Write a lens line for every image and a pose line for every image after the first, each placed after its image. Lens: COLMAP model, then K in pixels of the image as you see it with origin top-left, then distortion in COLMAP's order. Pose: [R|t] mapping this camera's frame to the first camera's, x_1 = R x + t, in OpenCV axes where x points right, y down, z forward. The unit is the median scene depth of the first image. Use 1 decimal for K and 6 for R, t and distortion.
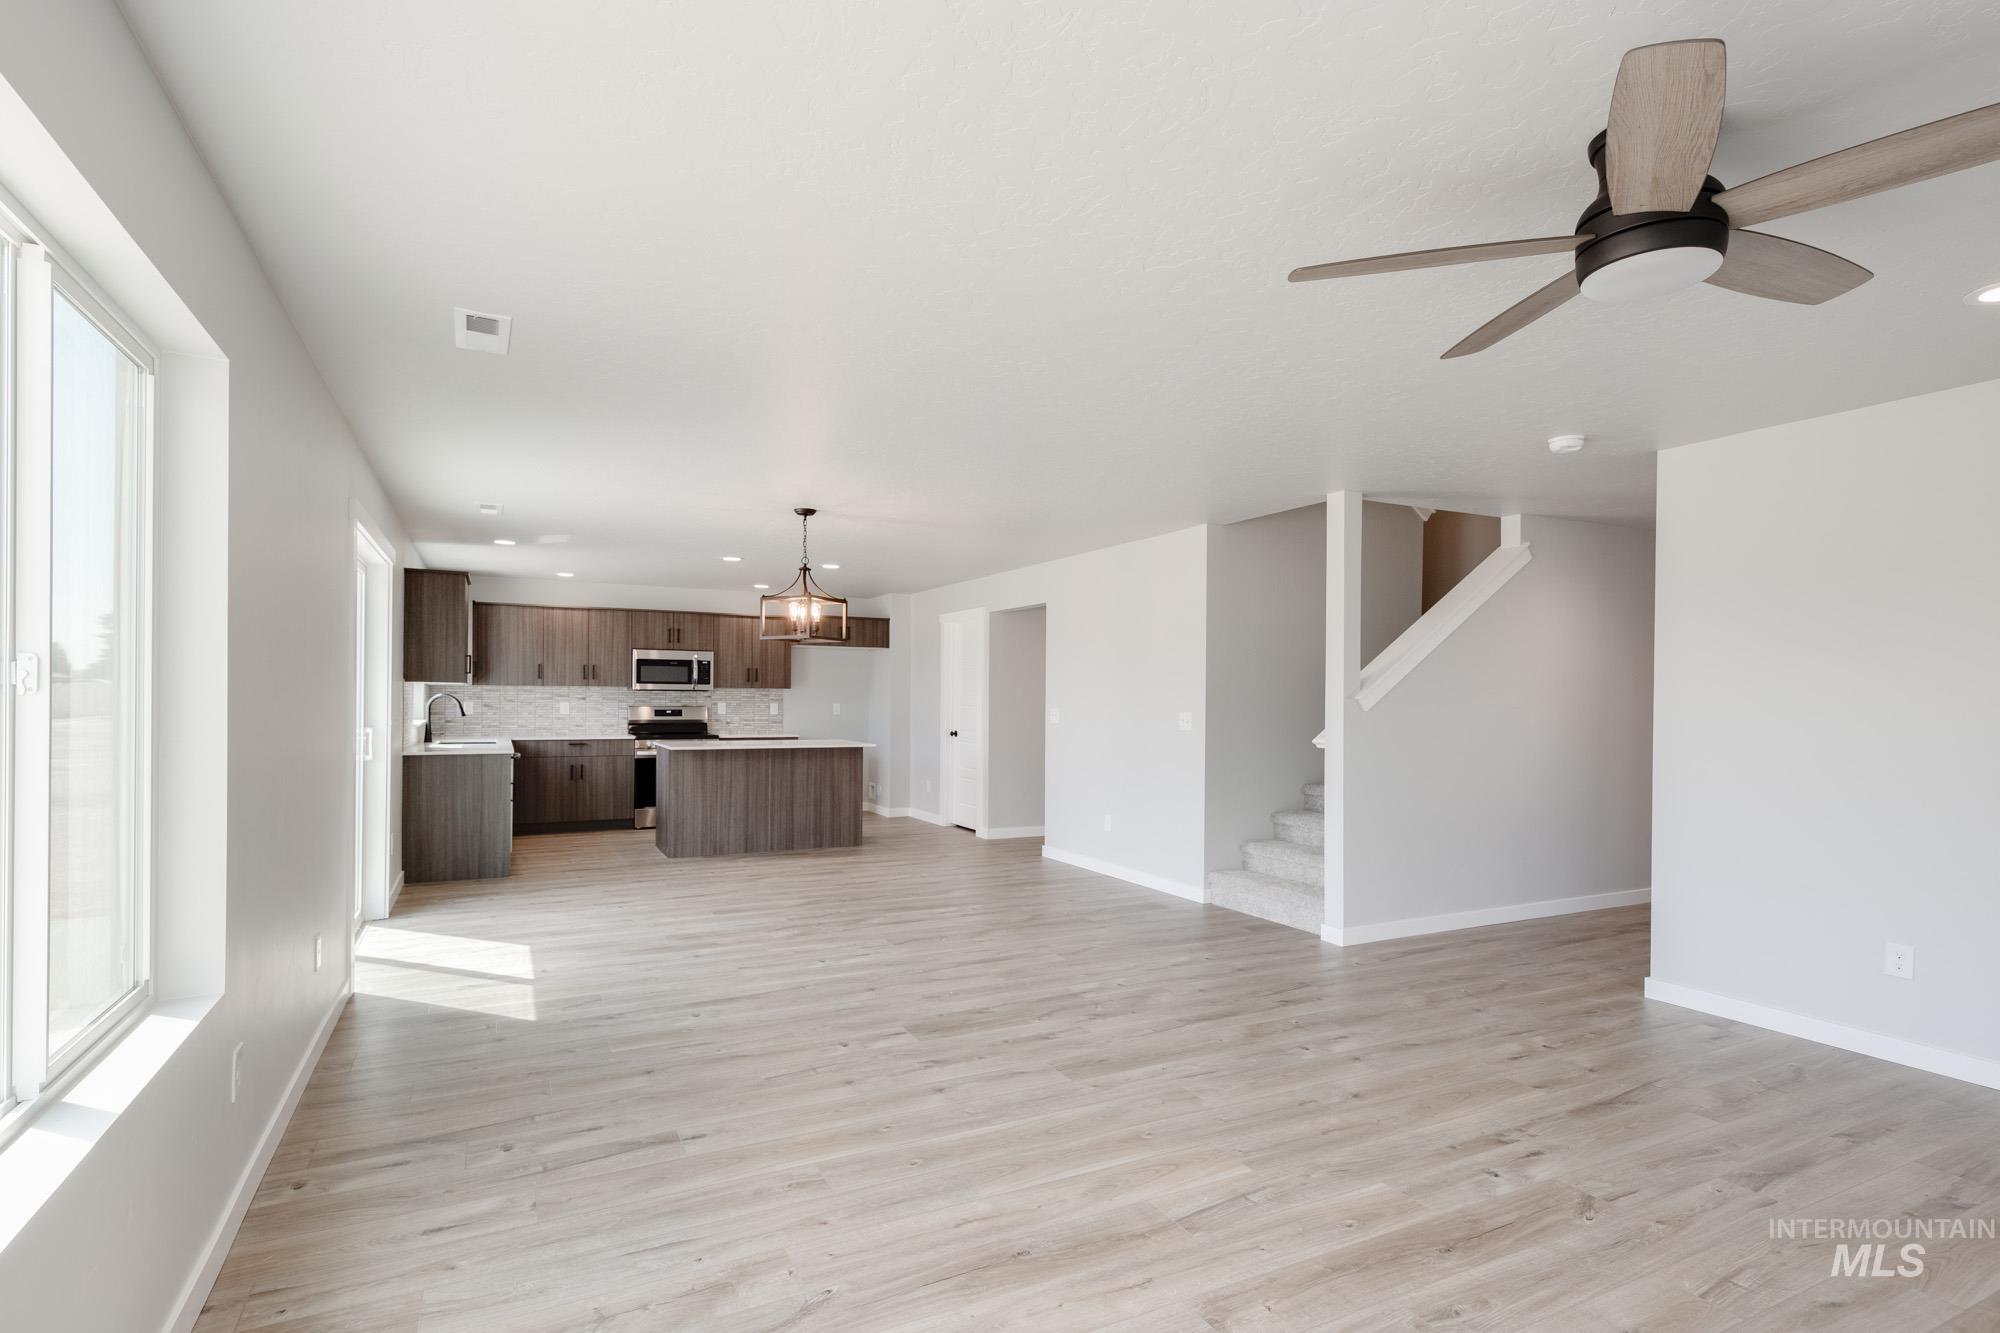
lens RADIAL K [[970.2, 0, 1019.1], [0, 970.2, 707.5], [0, 0, 1]] dist [0.027128, -0.015912]
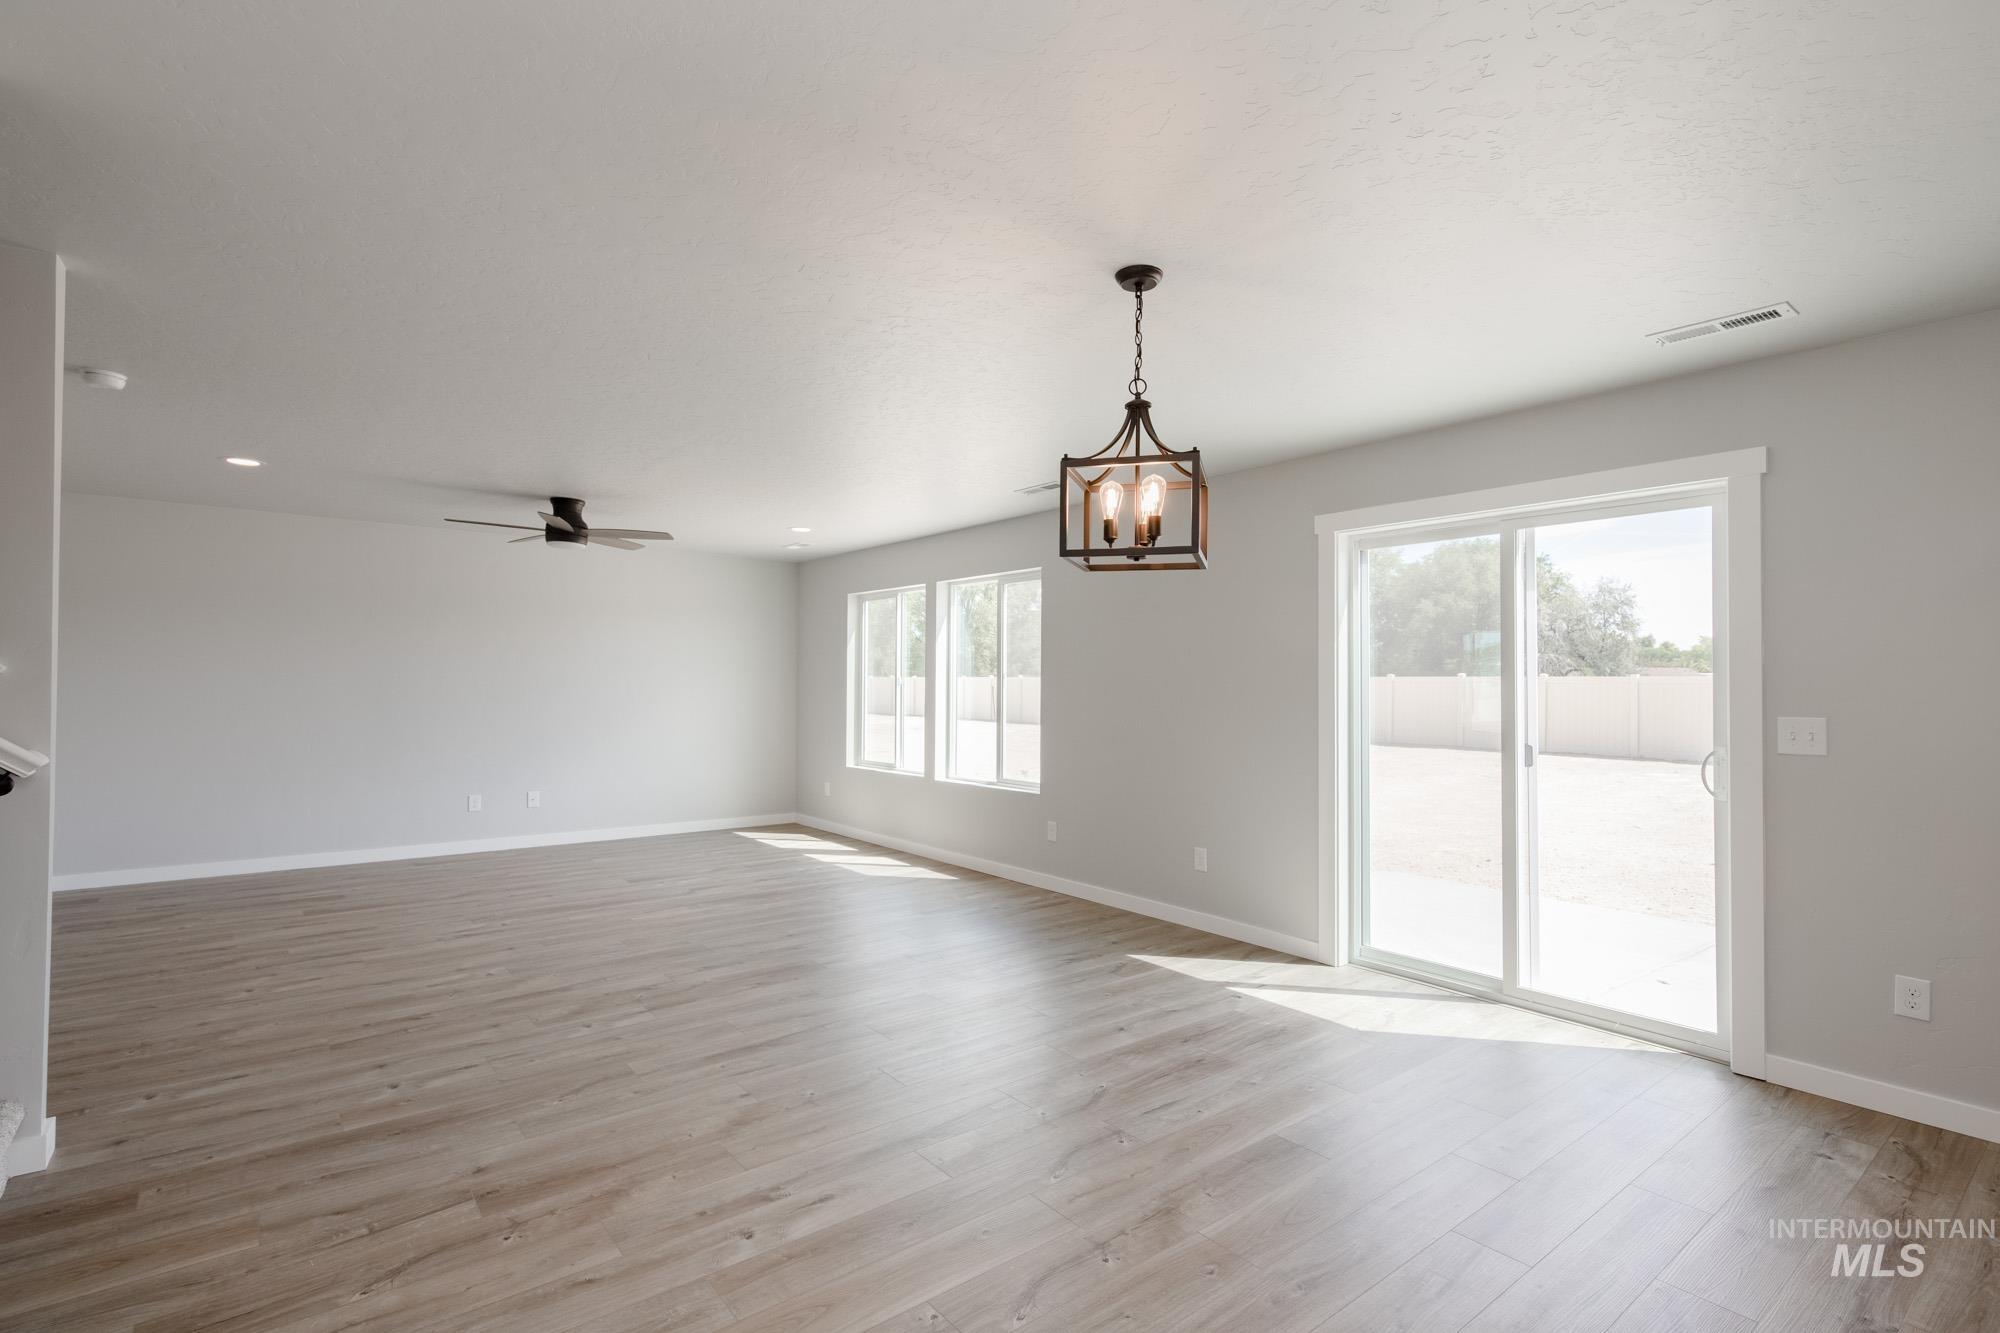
lens RADIAL K [[937.3, 0, 993.4], [0, 937.3, 666.8], [0, 0, 1]] dist [0.017081, -0.008060]
pose [[-0.985494, -0.018311, -0.168717, -0.080715], [-0.015885, 0.999750, -0.015717, -0.019161], [0.168963, -0.012809, -0.985539, 1.470837]]
